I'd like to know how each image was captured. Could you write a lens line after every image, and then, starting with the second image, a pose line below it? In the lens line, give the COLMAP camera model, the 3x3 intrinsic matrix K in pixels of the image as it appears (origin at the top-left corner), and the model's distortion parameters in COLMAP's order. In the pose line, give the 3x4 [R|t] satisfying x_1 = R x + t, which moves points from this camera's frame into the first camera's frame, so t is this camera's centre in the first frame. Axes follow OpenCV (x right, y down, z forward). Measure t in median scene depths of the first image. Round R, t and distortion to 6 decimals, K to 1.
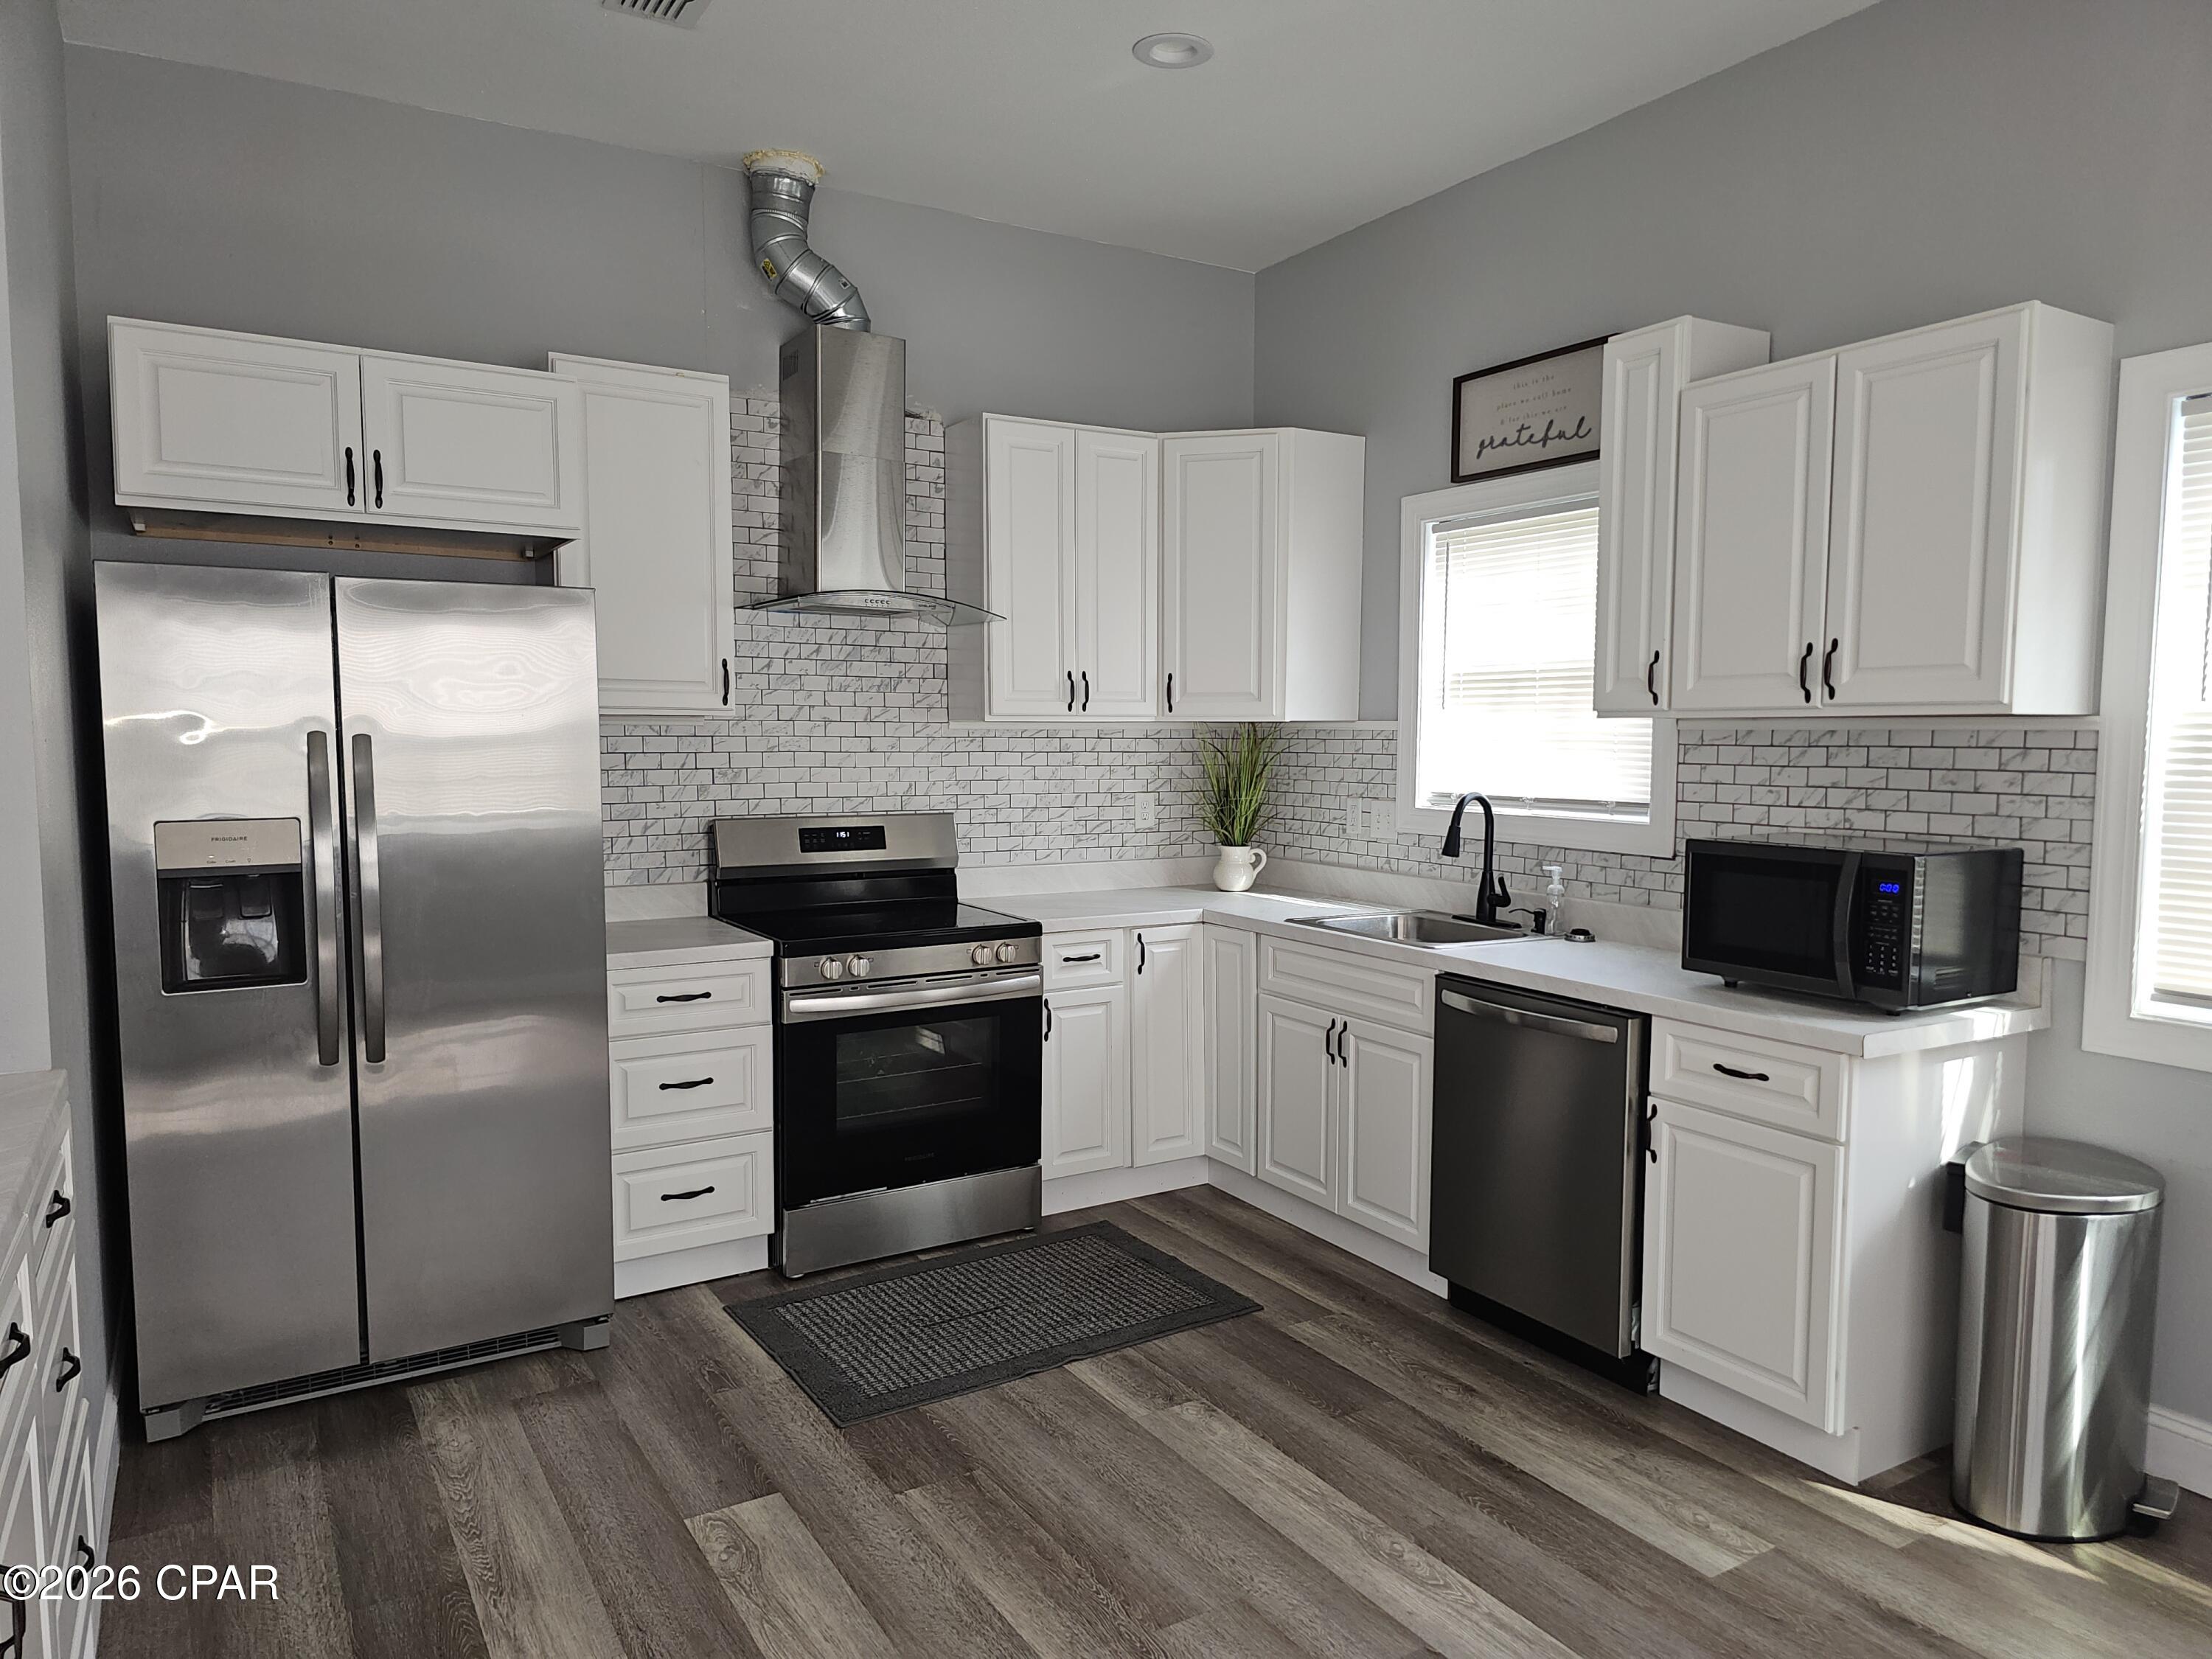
lens RADIAL K [[1482.8, 0, 1139.0], [0, 1482.8, 834.5], [0, 0, 1]] dist [0.085920, -0.090537]
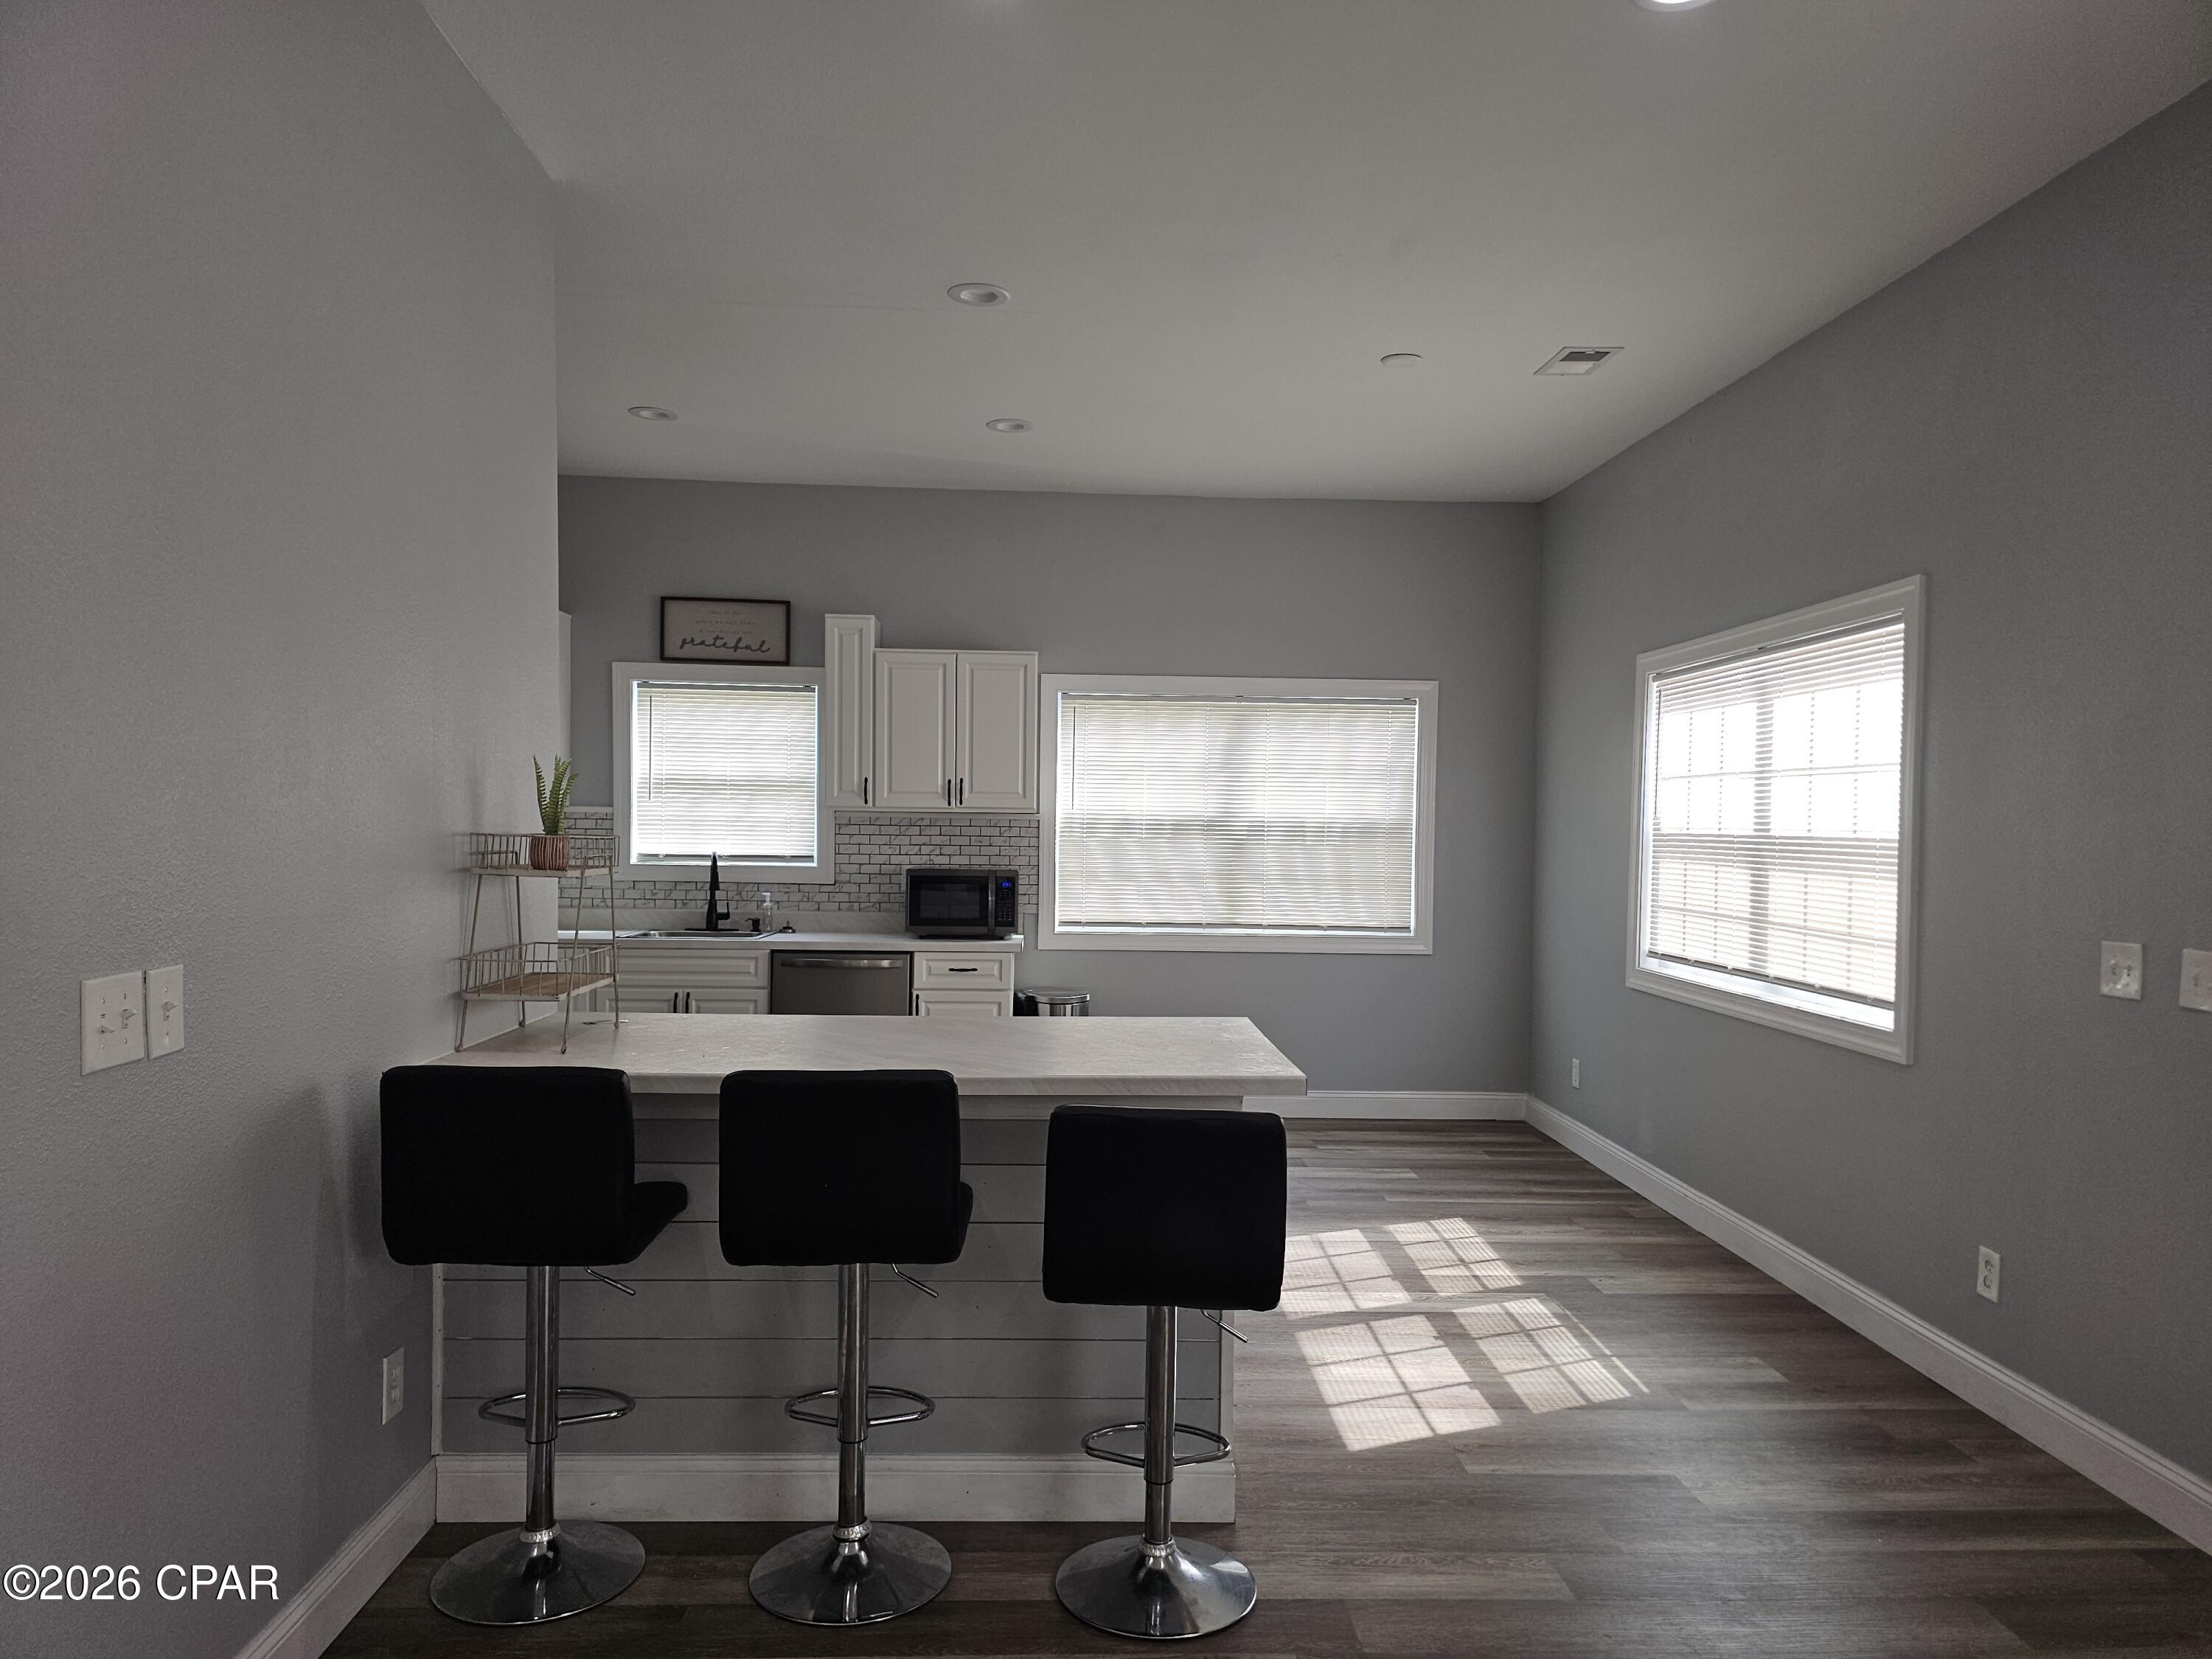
lens RADIAL K [[1482.8, 0, 1139.0], [0, 1482.8, 834.5], [0, 0, 1]] dist [0.085920, -0.090537]
pose [[0.477696, -0.001110, 0.878524, -1.104597], [0.048582, 0.998502, -0.025155, 0.019231], [-0.877181, 0.054697, 0.477035, -0.237120]]
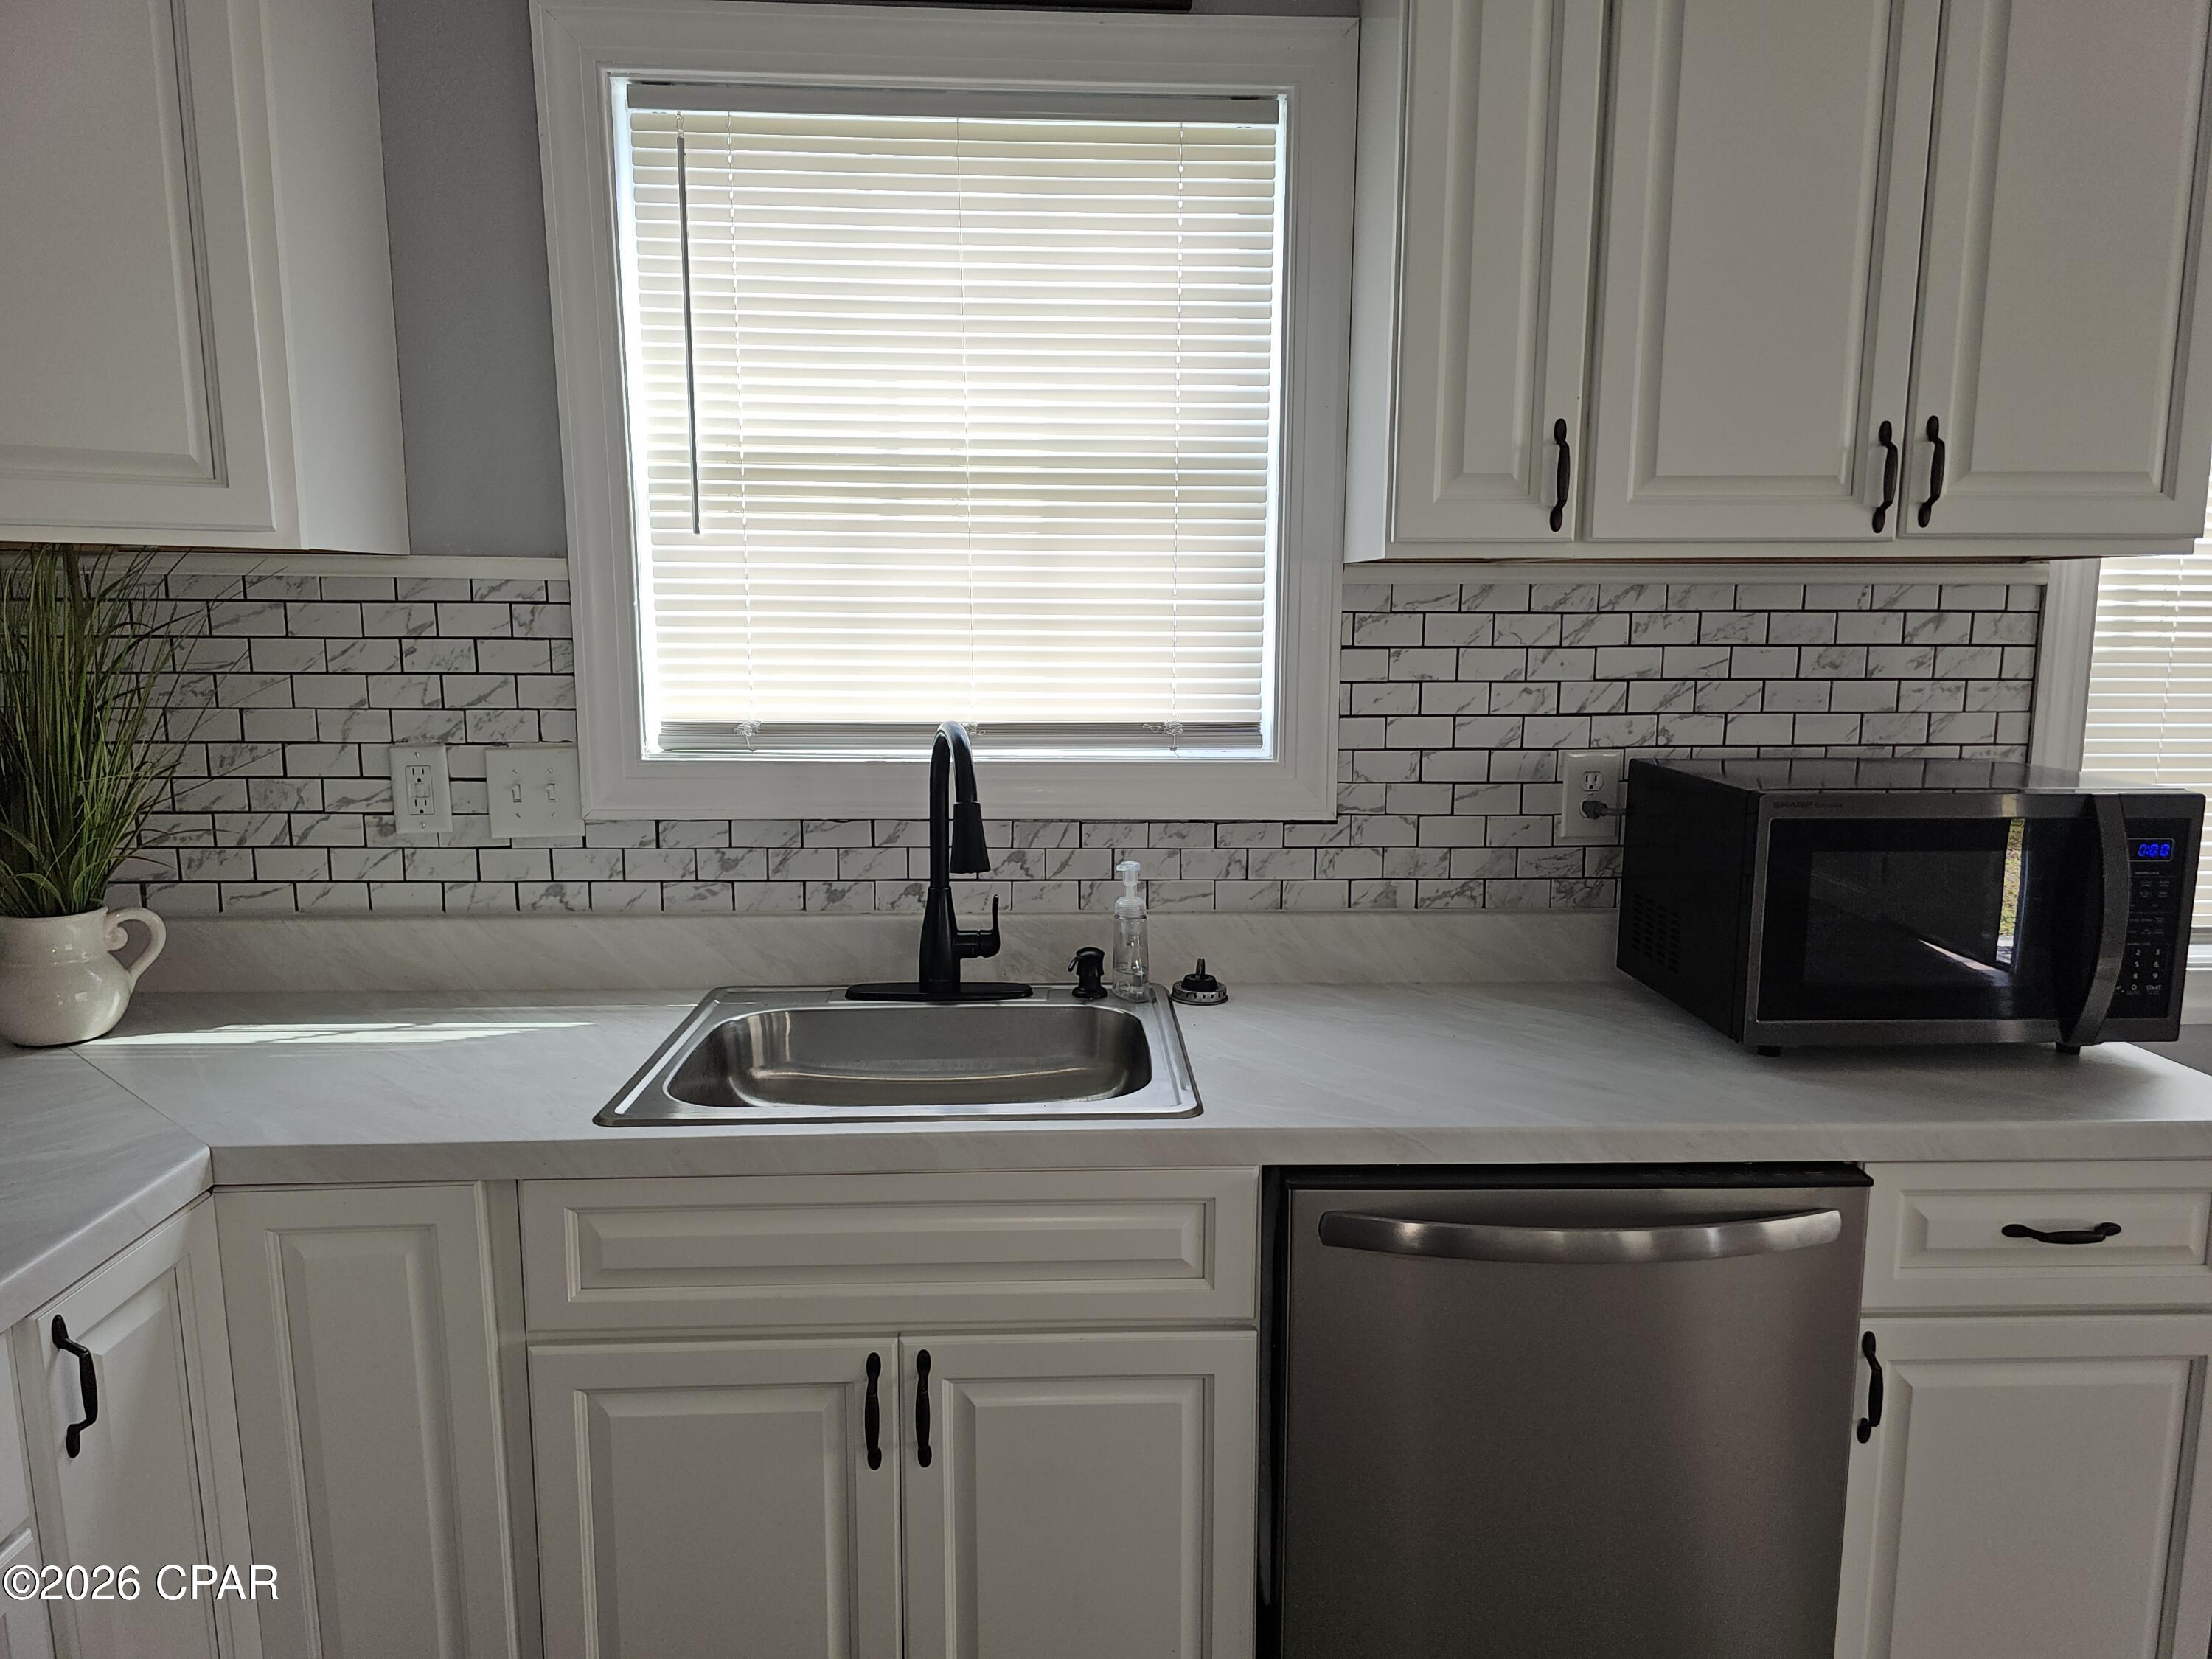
lens RADIAL K [[1482.8, 0, 1139.0], [0, 1482.8, 834.5], [0, 0, 1]] dist [0.085920, -0.090537]
pose [[0.479833, -0.136421, 0.866689, -0.153758], [0.060067, 0.990628, 0.122674, -0.050160], [-0.875301, -0.006803, 0.483530, 0.793076]]
